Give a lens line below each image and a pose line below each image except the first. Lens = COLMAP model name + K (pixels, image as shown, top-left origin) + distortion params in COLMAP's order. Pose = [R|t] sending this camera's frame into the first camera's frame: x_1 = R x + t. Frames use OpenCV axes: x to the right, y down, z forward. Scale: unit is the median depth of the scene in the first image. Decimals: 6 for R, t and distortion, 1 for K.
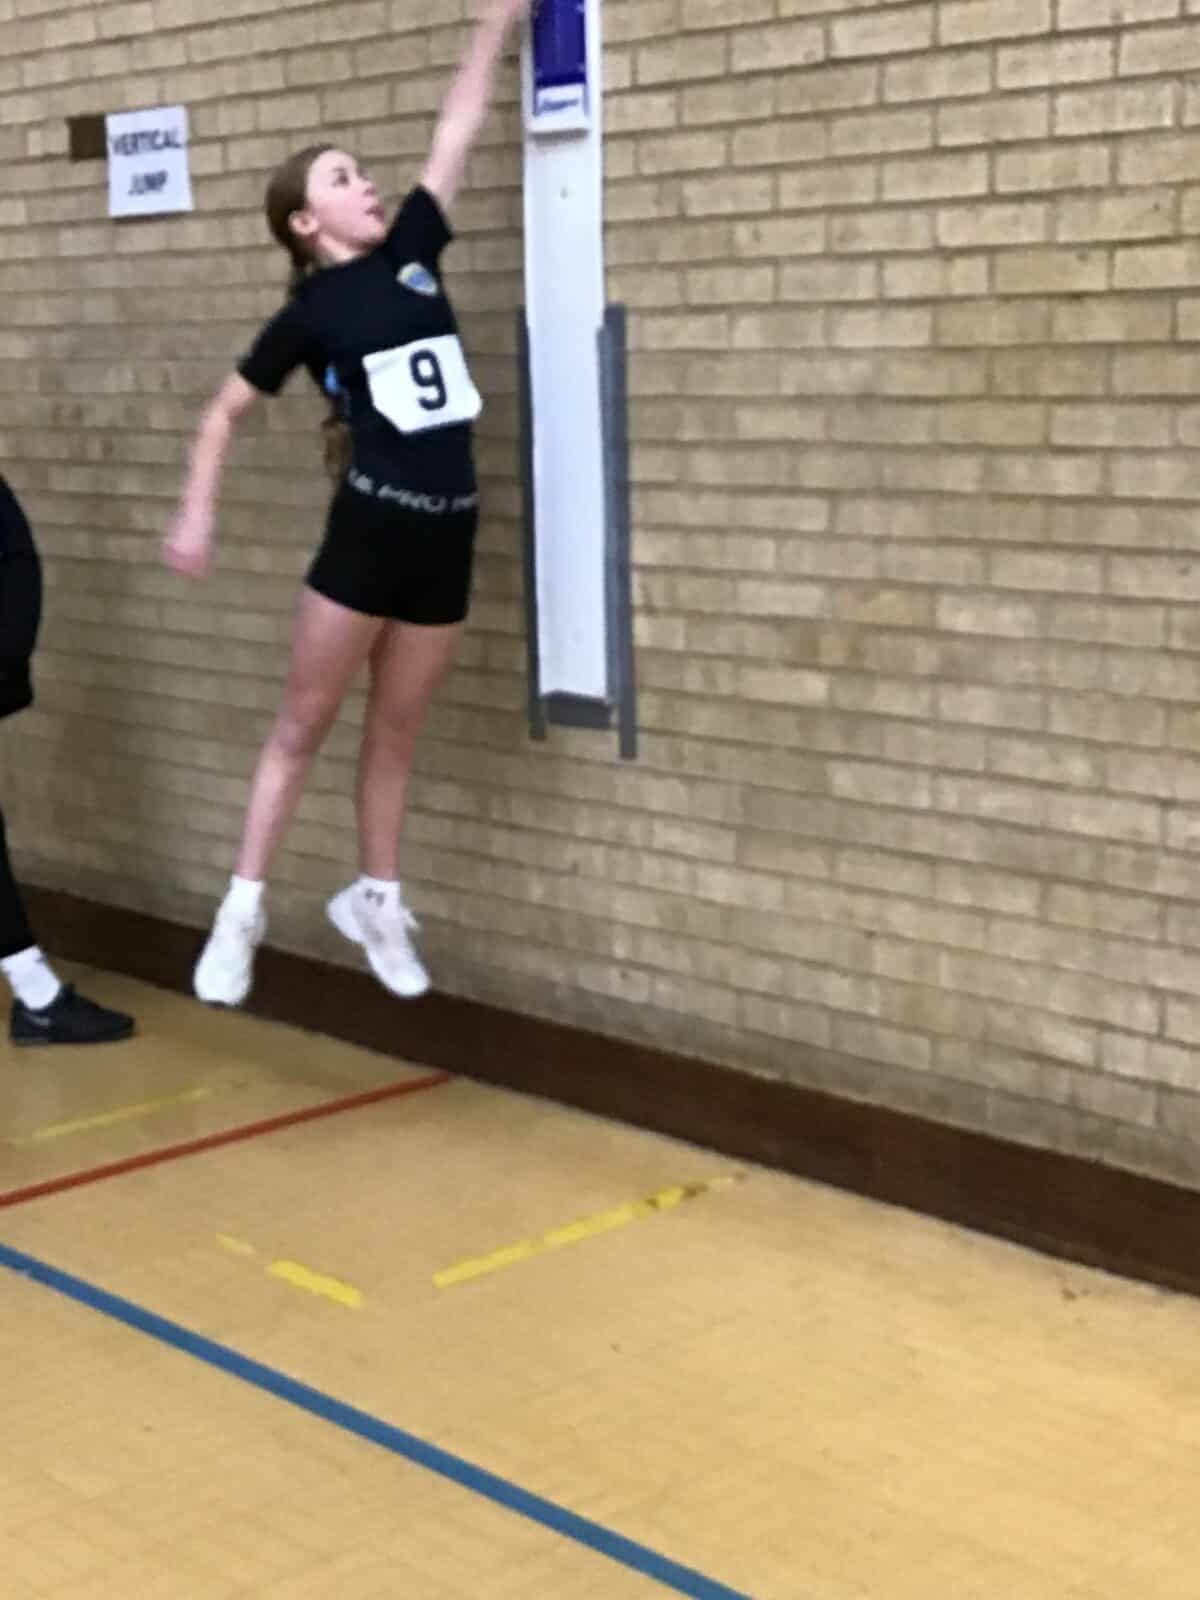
lens RADIAL K [[2611.6, 0, 597.6], [0, 2611.6, 796.4], [0, 0, 1]] dist [0.067006, 0.000000]
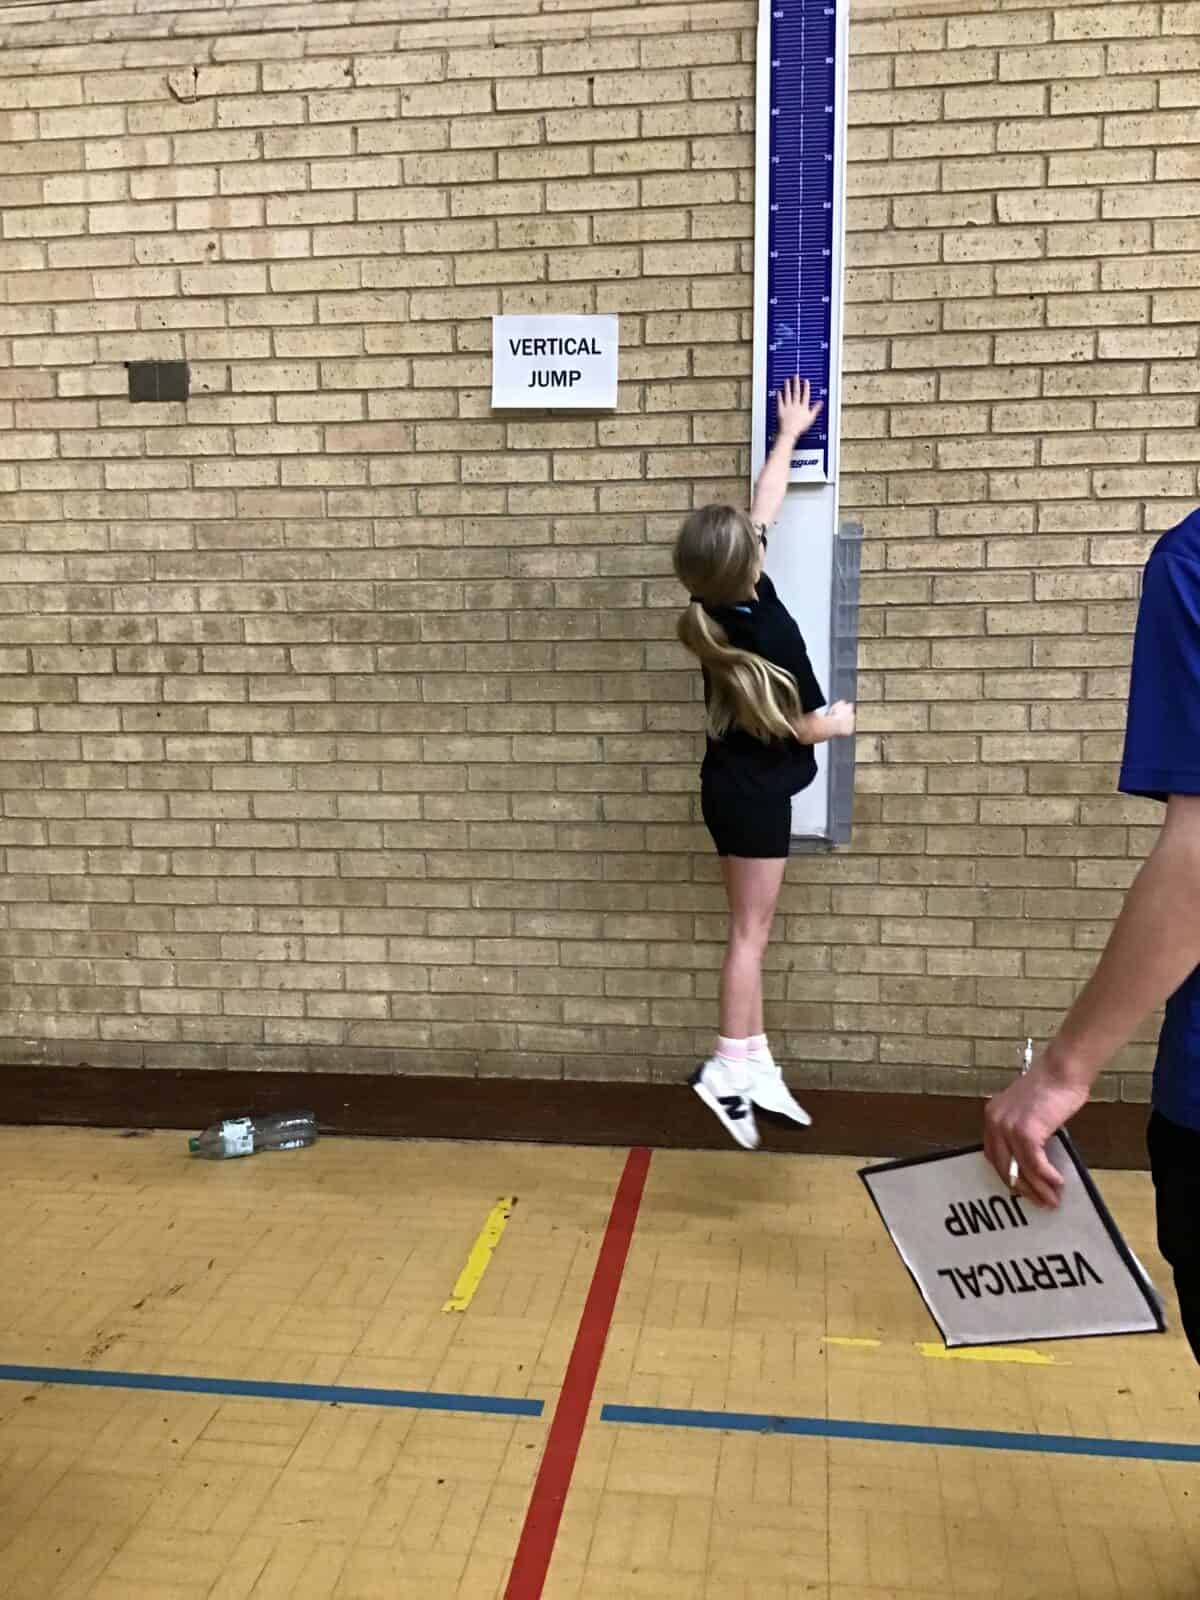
lens RADIAL K [[1443.0, 0, 590.7], [0, 1443.0, 809.8], [0, 0, 1]] dist [0.017052, 0.000000]
pose [[0.777507, -0.081868, 0.623522, -0.576149], [0.106350, 0.994327, -0.002060, -0.065227], [-0.619816, 0.067913, 0.781803, 0.543909]]
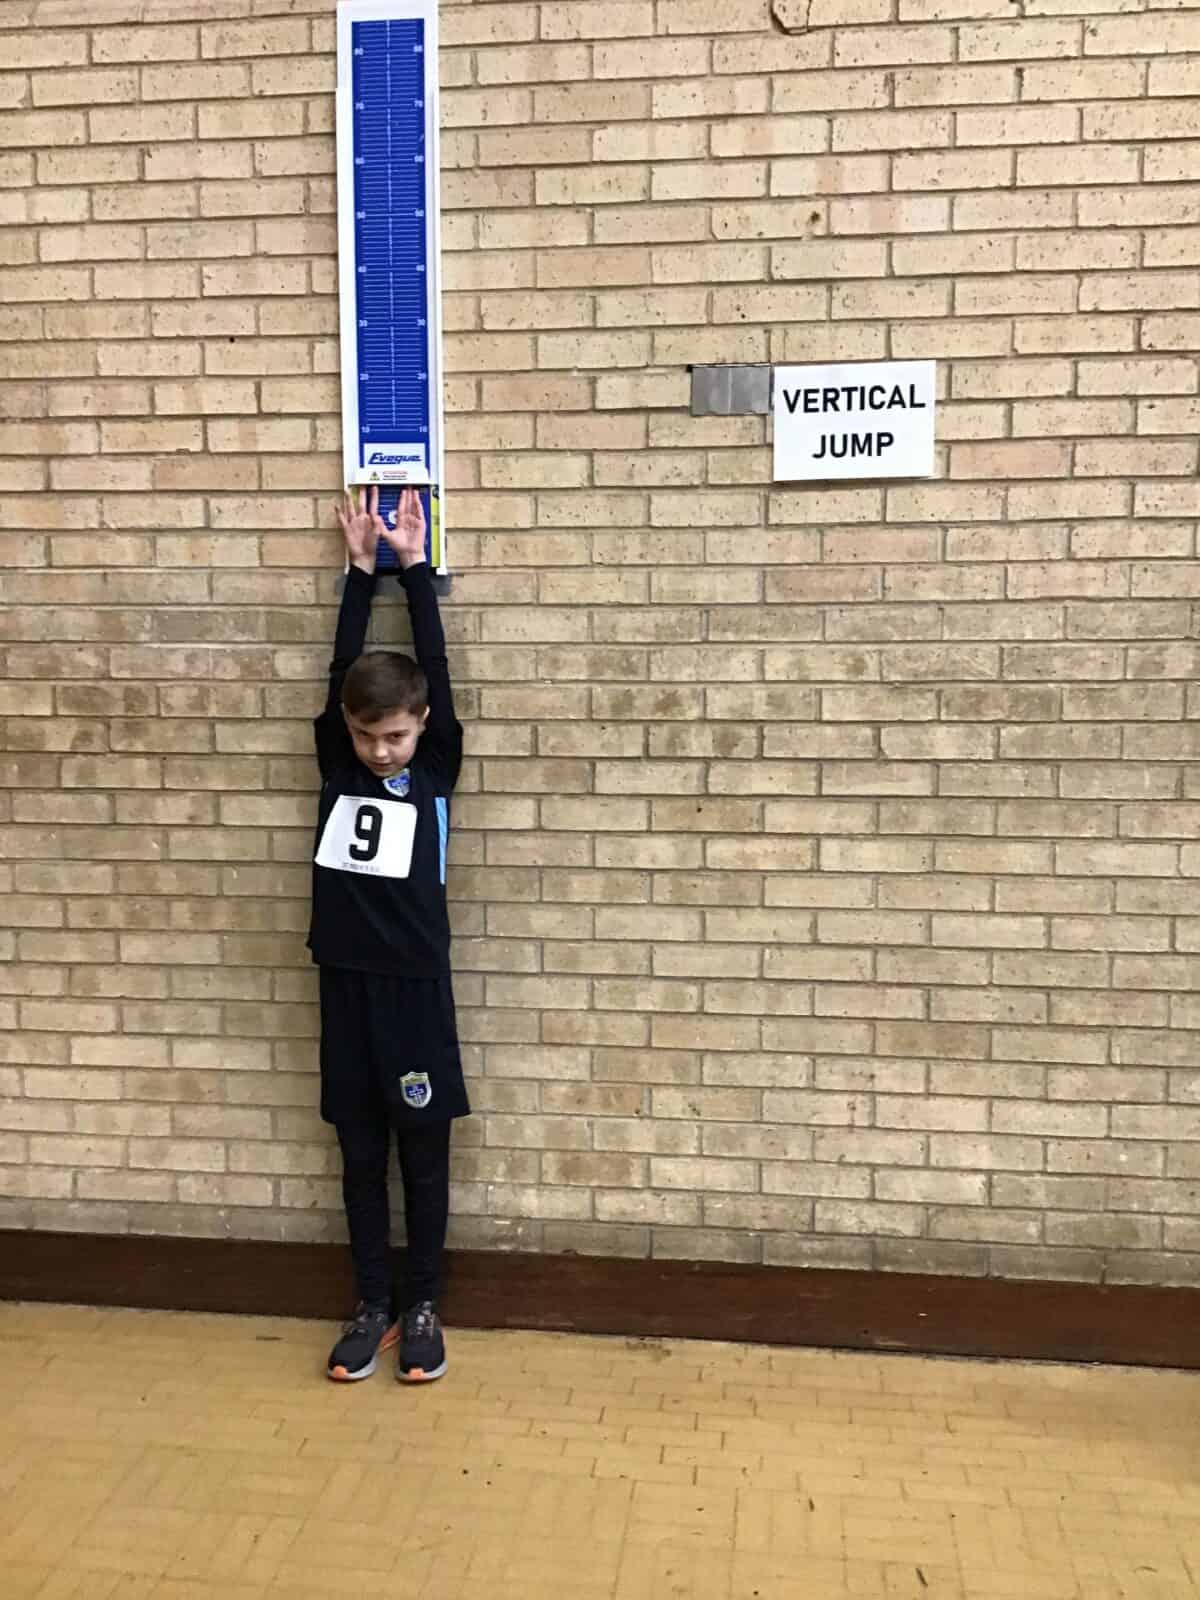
lens RADIAL K [[1443.0, 0, 590.3], [0, 1443.0, 804.6], [0, 0, 1]] dist [0.017052, 0.000000]
pose [[0.770271, -0.049306, 0.635808, -0.695739], [0.095037, 0.994748, -0.037994, -0.128780], [-0.630595, 0.089691, 0.770912, 0.866818]]
